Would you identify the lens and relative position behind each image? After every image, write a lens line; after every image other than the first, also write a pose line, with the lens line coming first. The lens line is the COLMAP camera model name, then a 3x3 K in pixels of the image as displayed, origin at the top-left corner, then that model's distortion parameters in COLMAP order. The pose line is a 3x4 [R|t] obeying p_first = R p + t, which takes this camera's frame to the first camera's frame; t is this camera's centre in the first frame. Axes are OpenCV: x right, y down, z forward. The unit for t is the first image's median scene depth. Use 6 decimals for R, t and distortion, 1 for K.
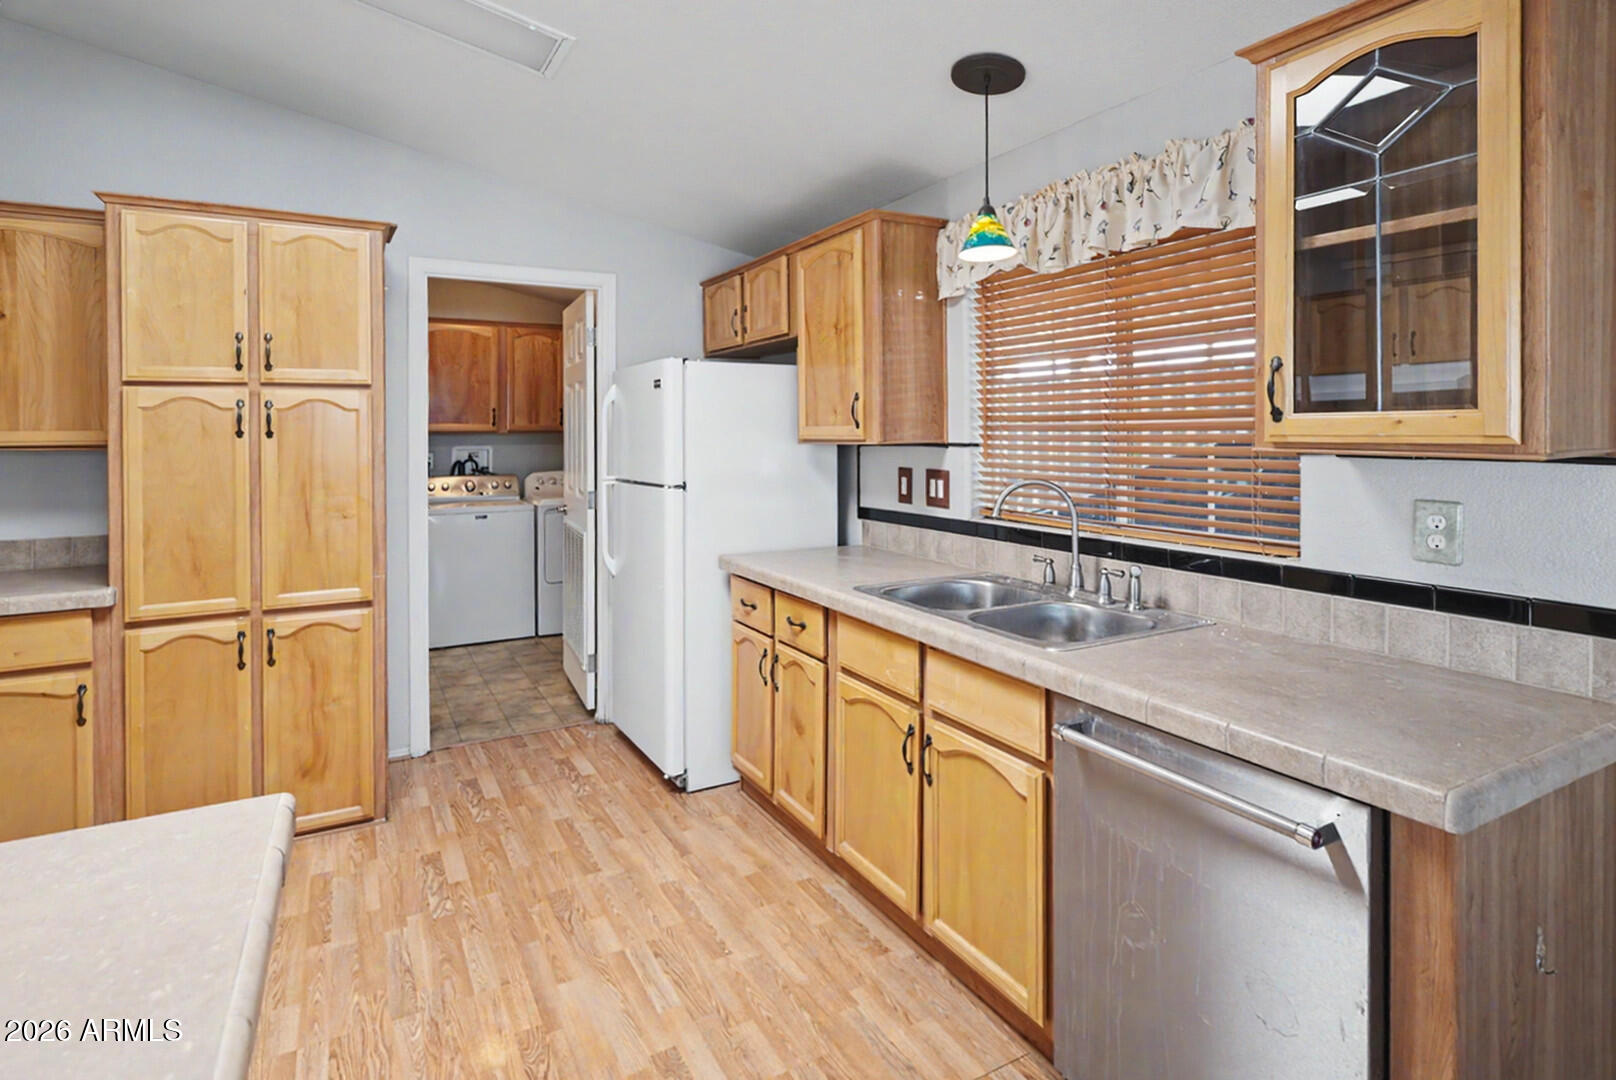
lens RADIAL K [[830.5, 0, 803.6], [0, 830.5, 432.3], [0, 0, 1]] dist [0.000400, 0.000056]
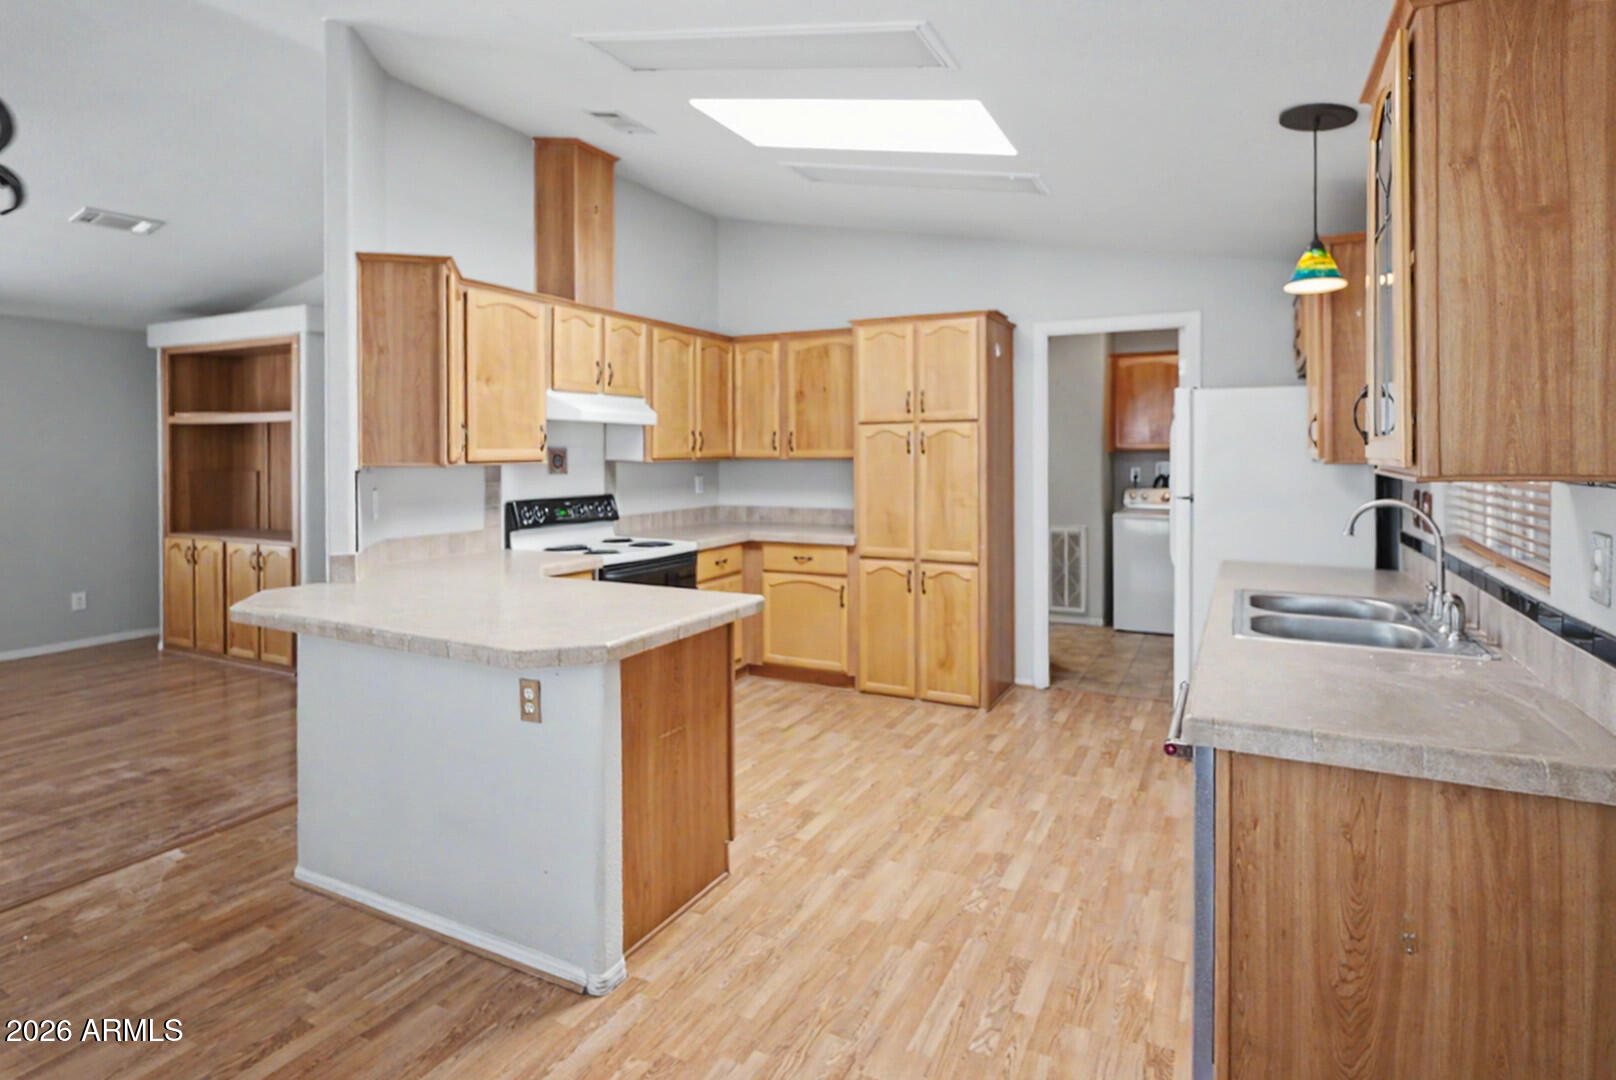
lens RADIAL K [[852.9, 0, 806.3], [0, 852.9, 449.8], [0, 0, 1]] dist [-0.002554, 0.000310]
pose [[0.556420, 0.001320, -0.830900, 0.613583], [0.000453, 0.999998, 0.001891, -0.005145], [0.830901, -0.001429, 0.556418, -0.122611]]
